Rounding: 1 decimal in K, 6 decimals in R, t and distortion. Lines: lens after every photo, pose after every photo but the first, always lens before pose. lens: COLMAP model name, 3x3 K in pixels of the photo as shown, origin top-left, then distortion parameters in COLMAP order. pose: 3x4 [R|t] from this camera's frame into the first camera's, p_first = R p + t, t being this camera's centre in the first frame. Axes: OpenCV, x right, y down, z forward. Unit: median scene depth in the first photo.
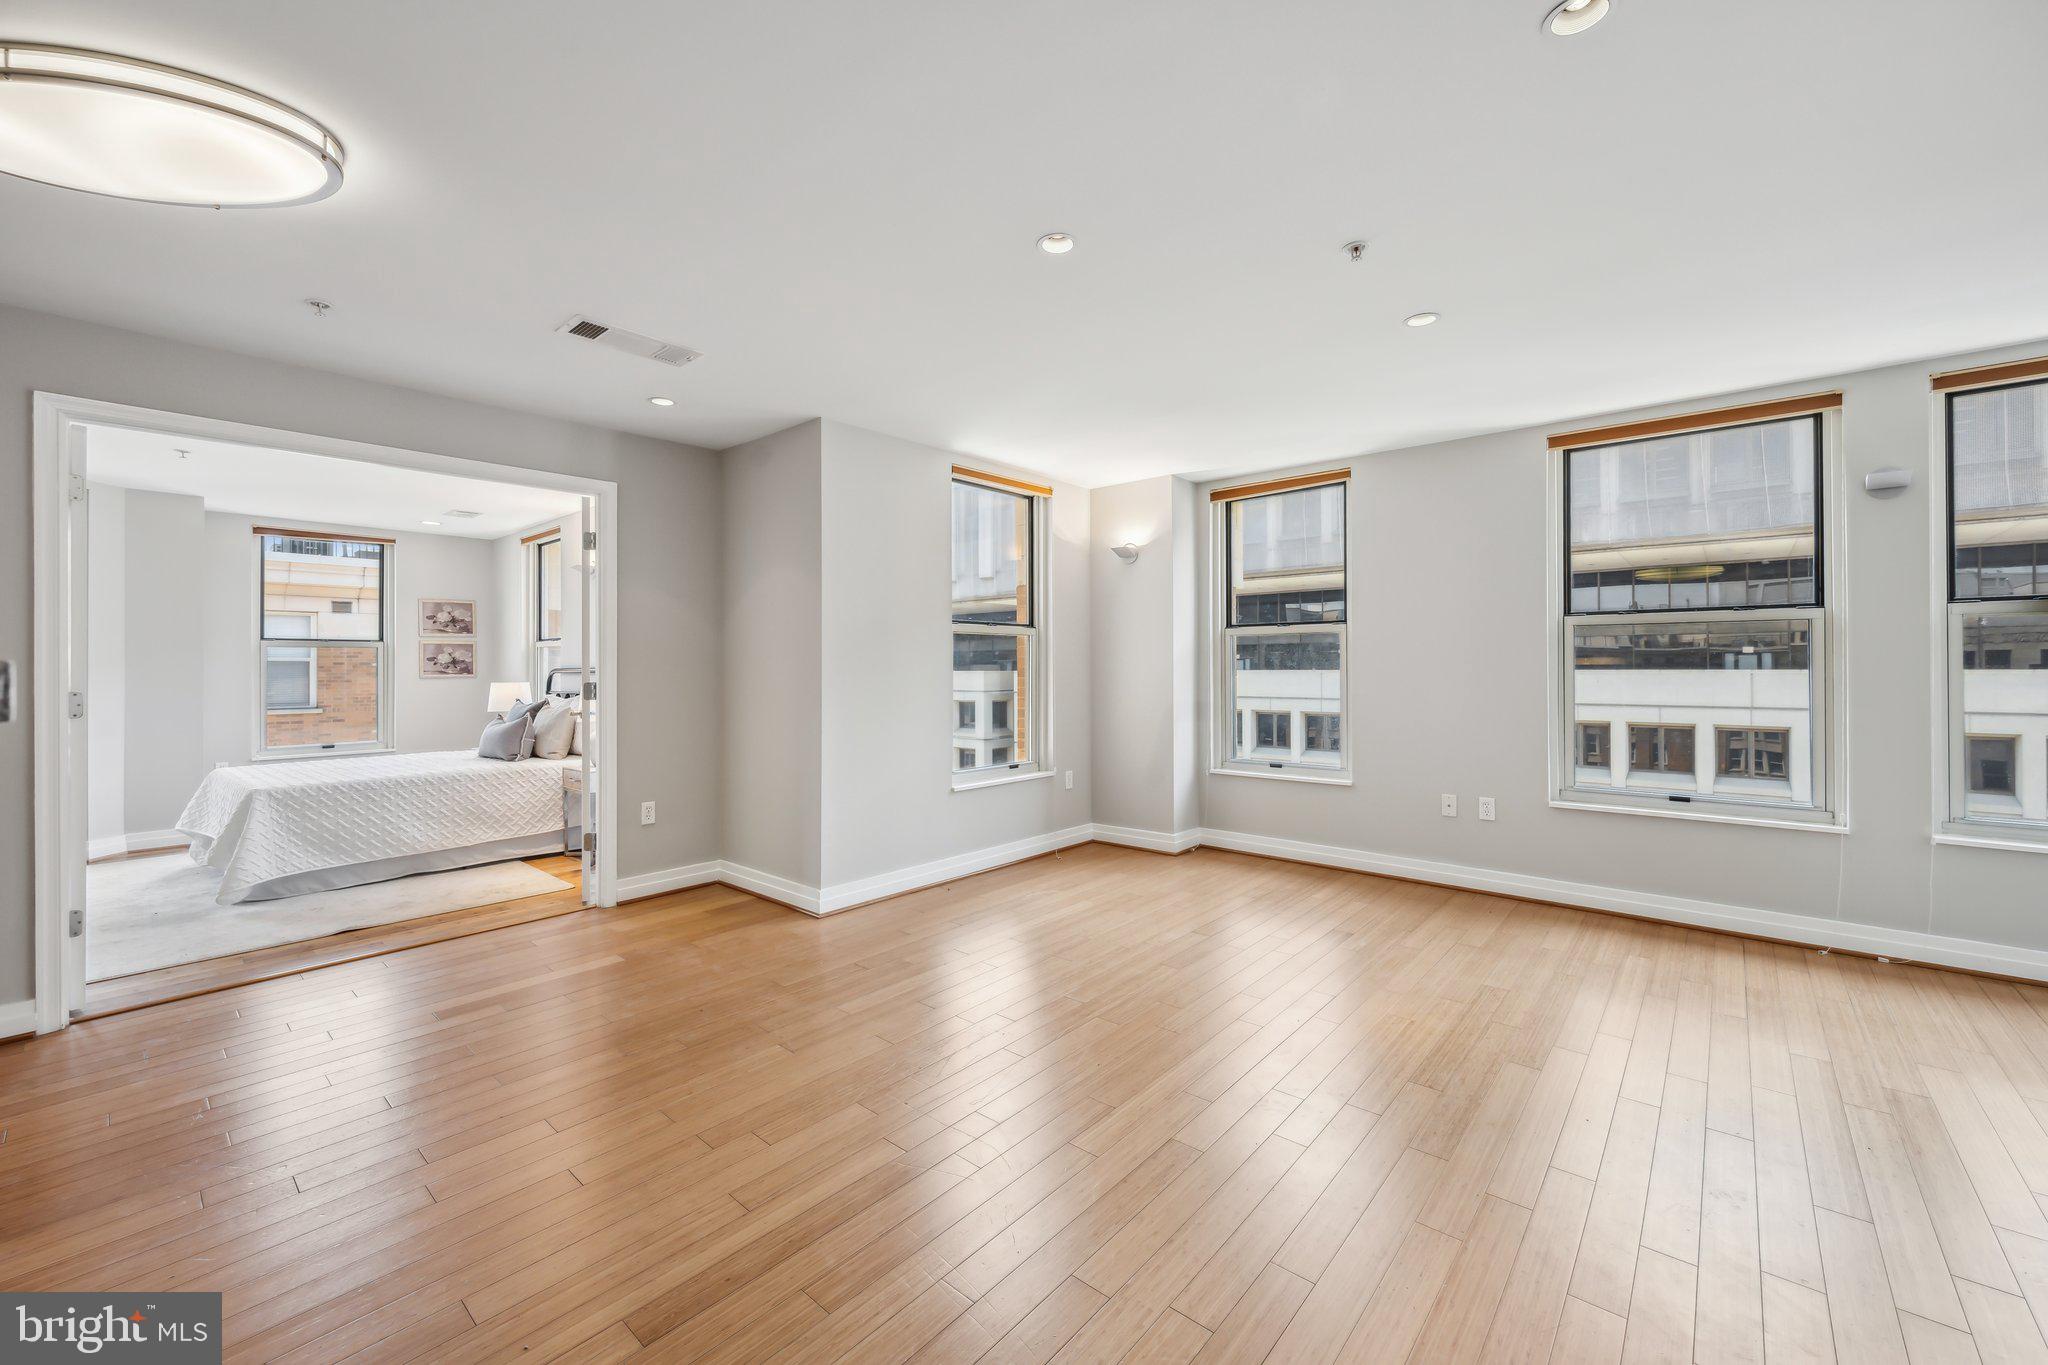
lens RADIAL K [[814.0, 0, 1015.2], [0, 814.0, 660.2], [0, 0, 1]] dist [0.000457, -0.000467]
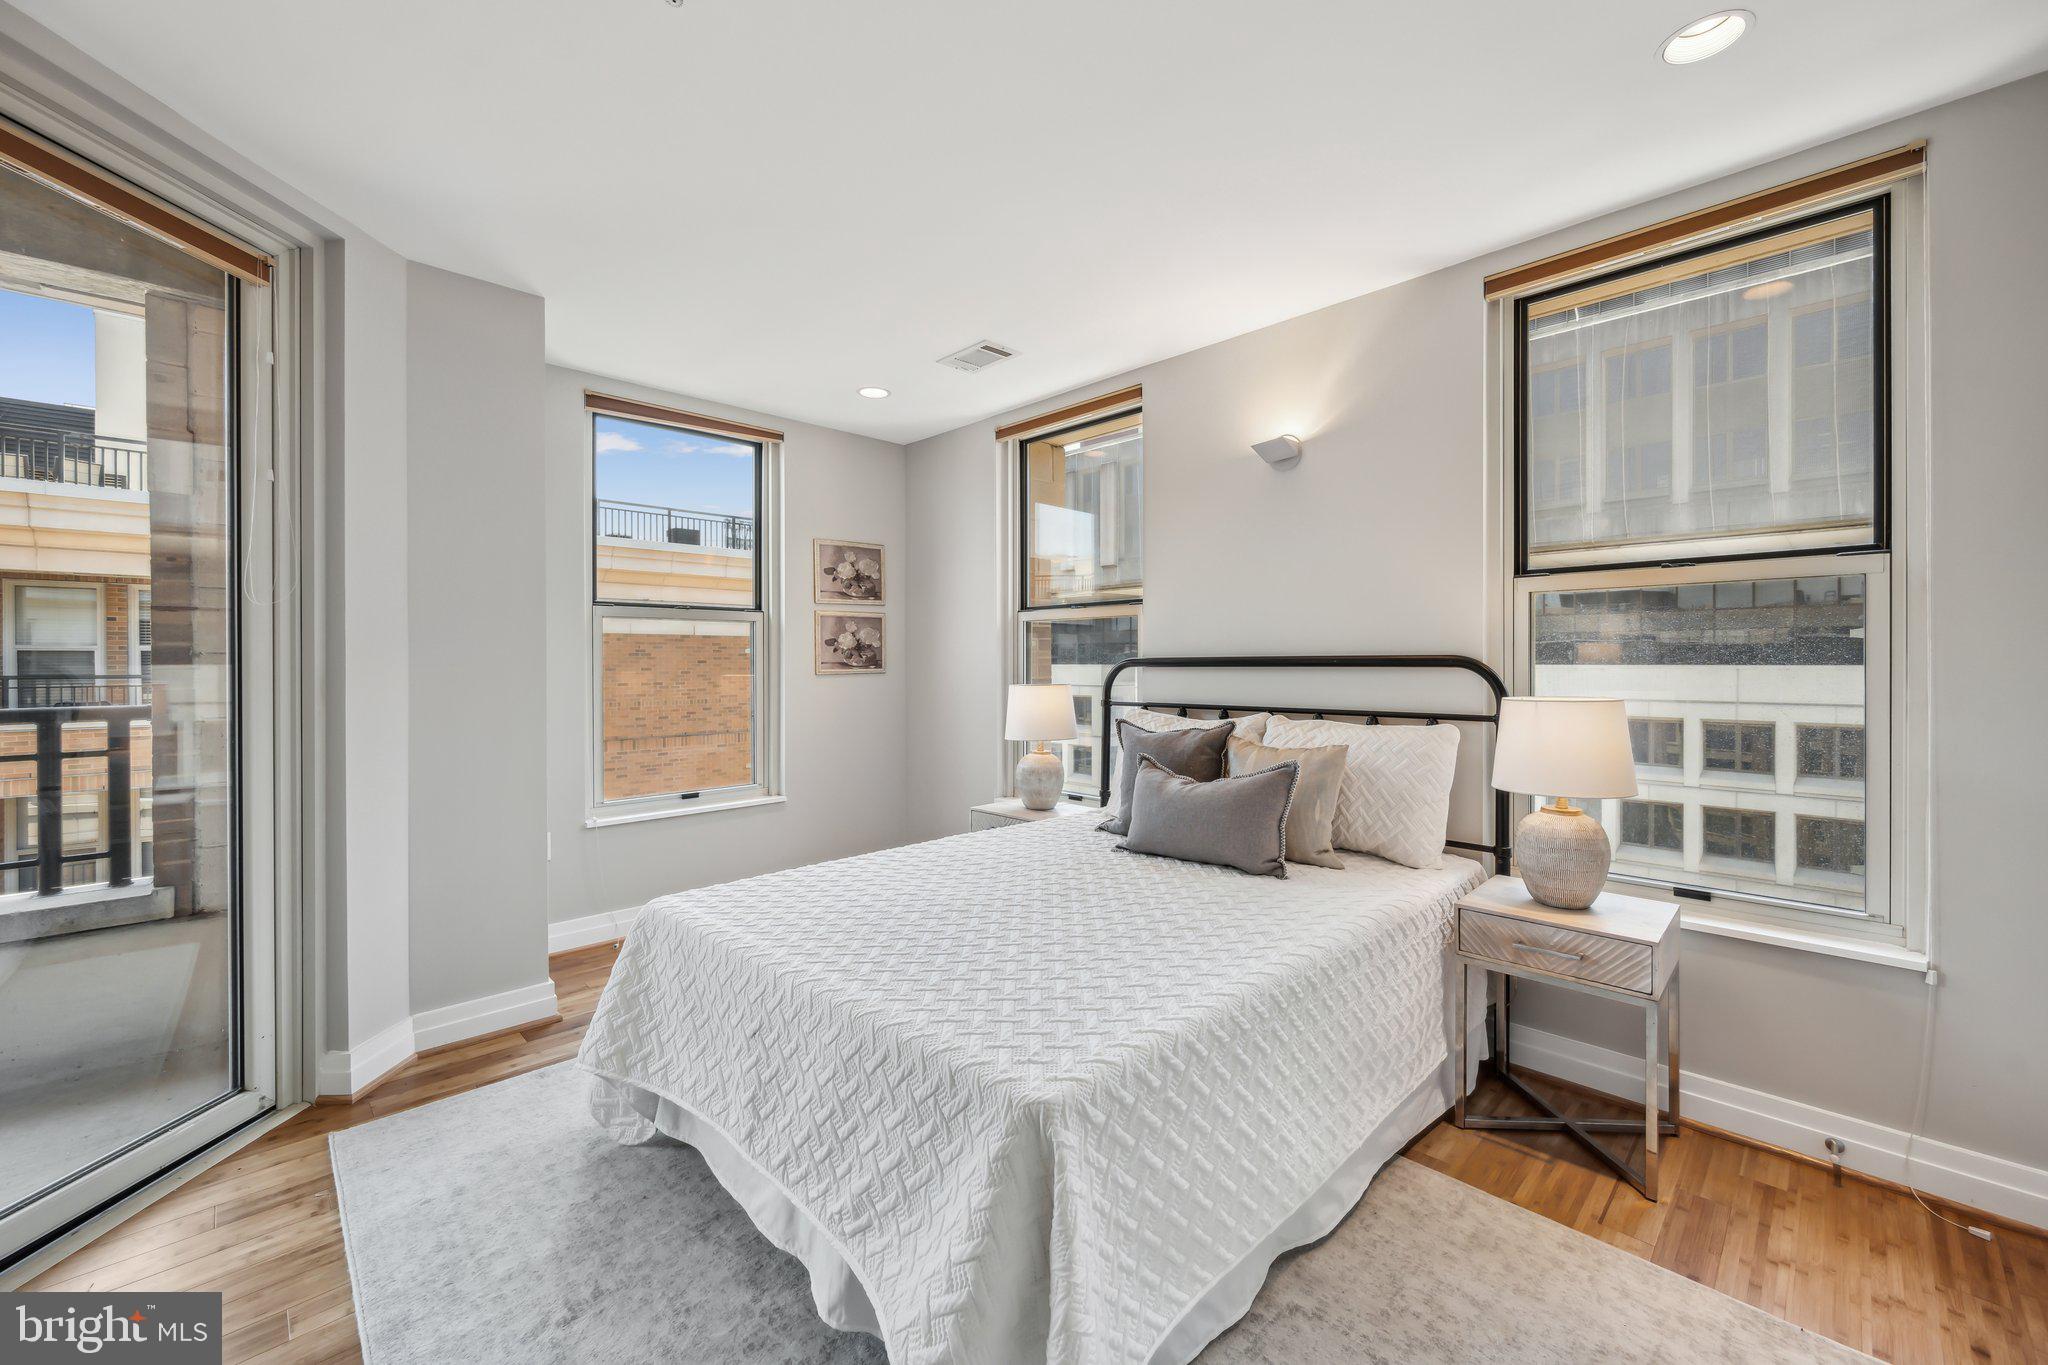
lens RADIAL K [[814.0, 0, 1022.6], [0, 814.0, 665.6], [0, 0, 1]] dist [0.000457, -0.000467]
pose [[0.996924, 0.003033, -0.078319, -0.543036], [-0.001872, 0.999887, 0.014886, 0.006614], [0.078355, -0.014693, 0.996817, 0.433431]]
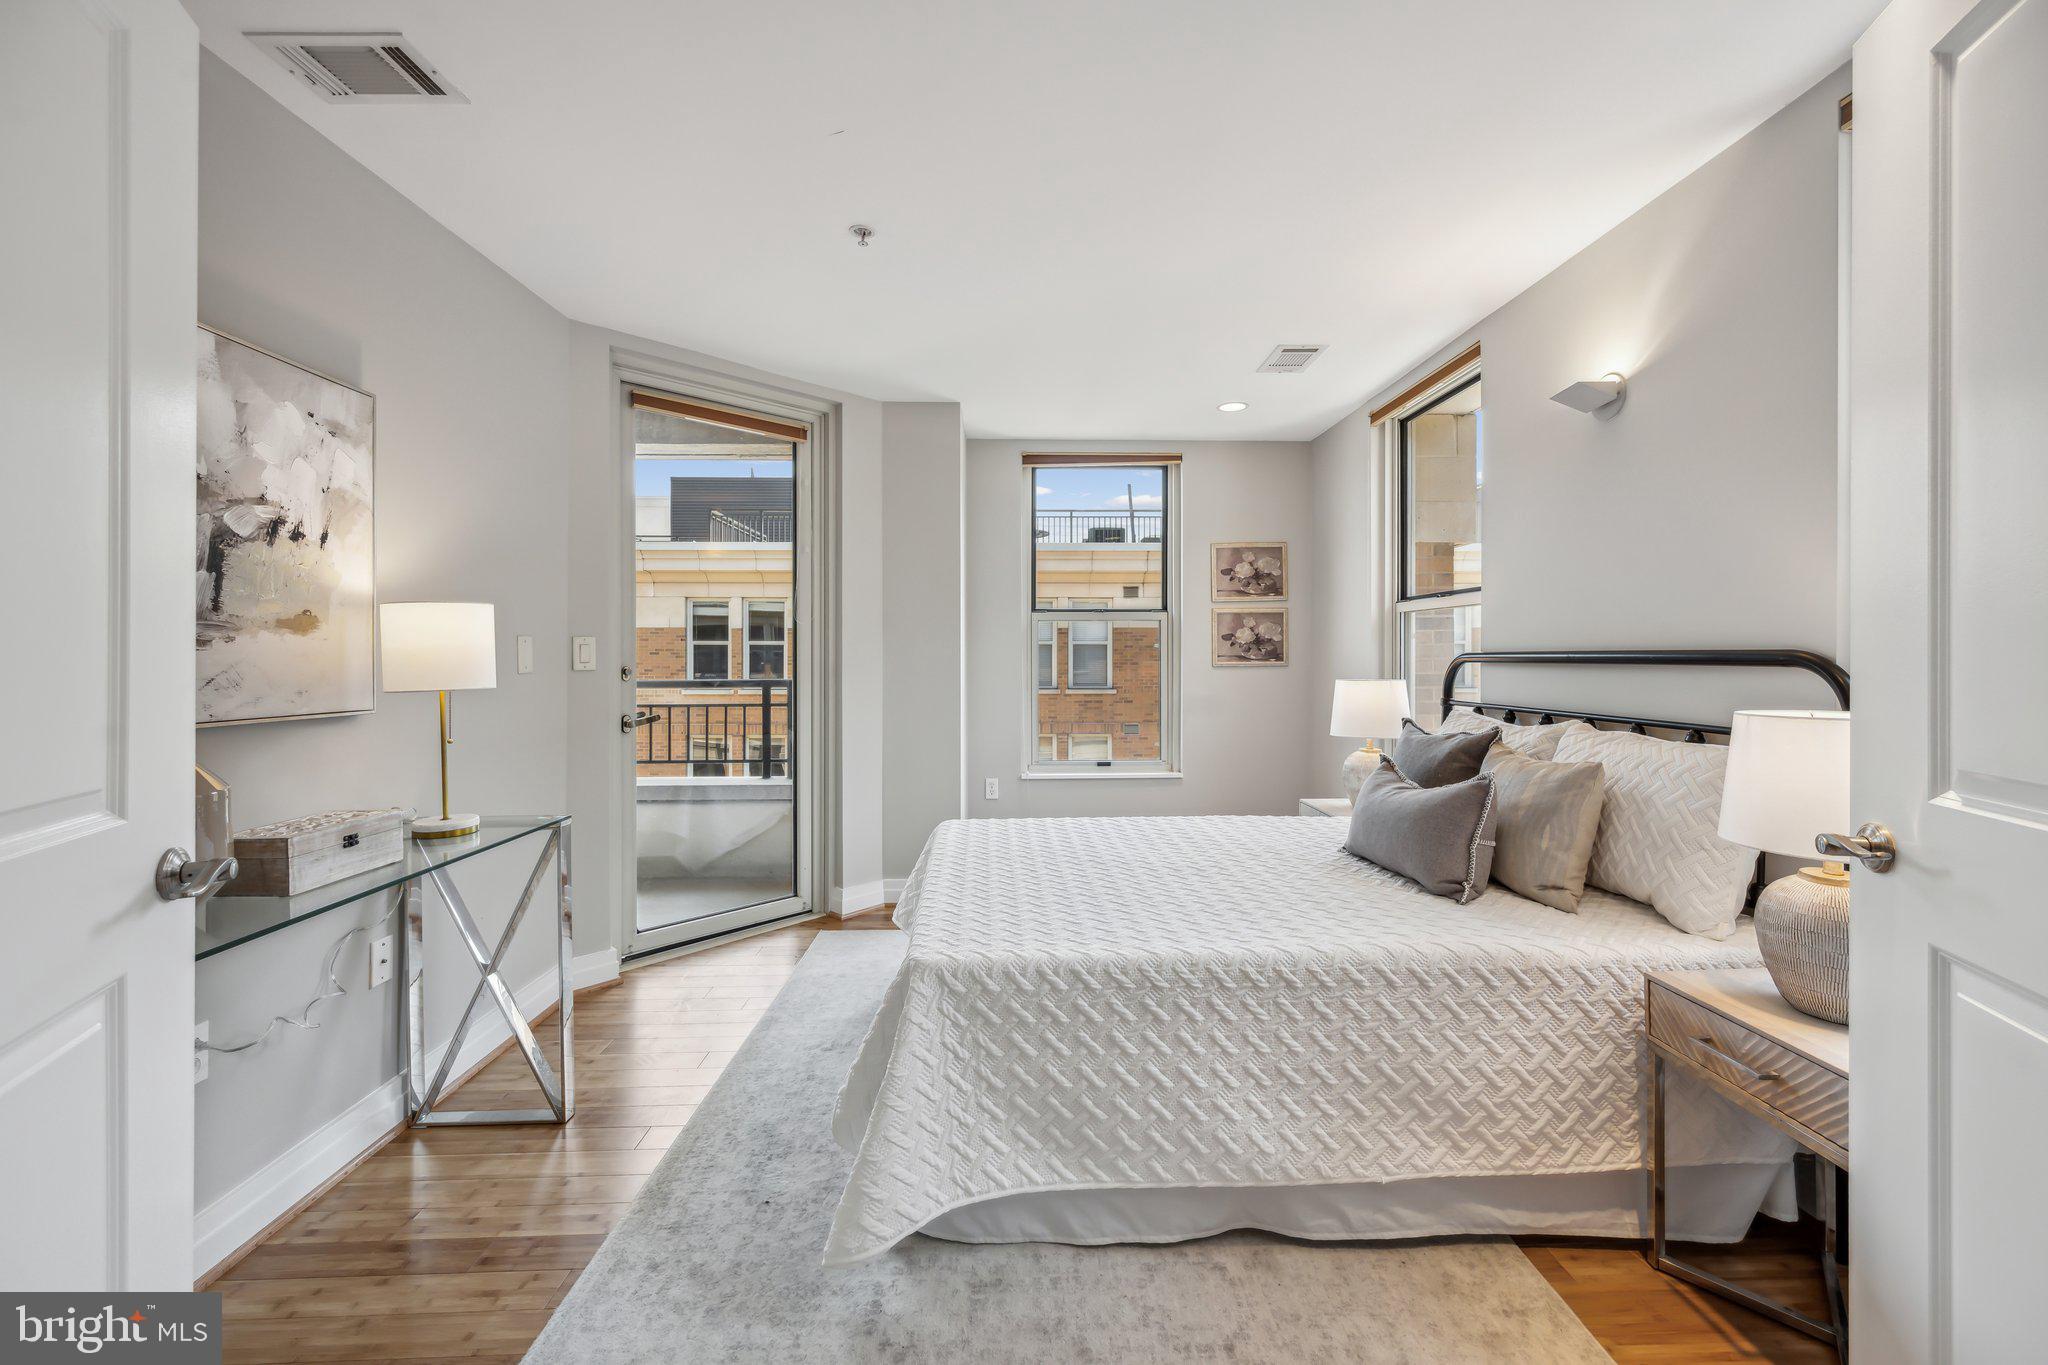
lens RADIAL K [[814.0, 0, 1024.4], [0, 814.0, 658.0], [0, 0, 1]] dist [0.000457, -0.000467]
pose [[0.676810, 0.007748, -0.736117, -0.360987], [0.005288, 0.999868, 0.015387, 0.004403], [0.736138, -0.014306, 0.676680, 0.457578]]
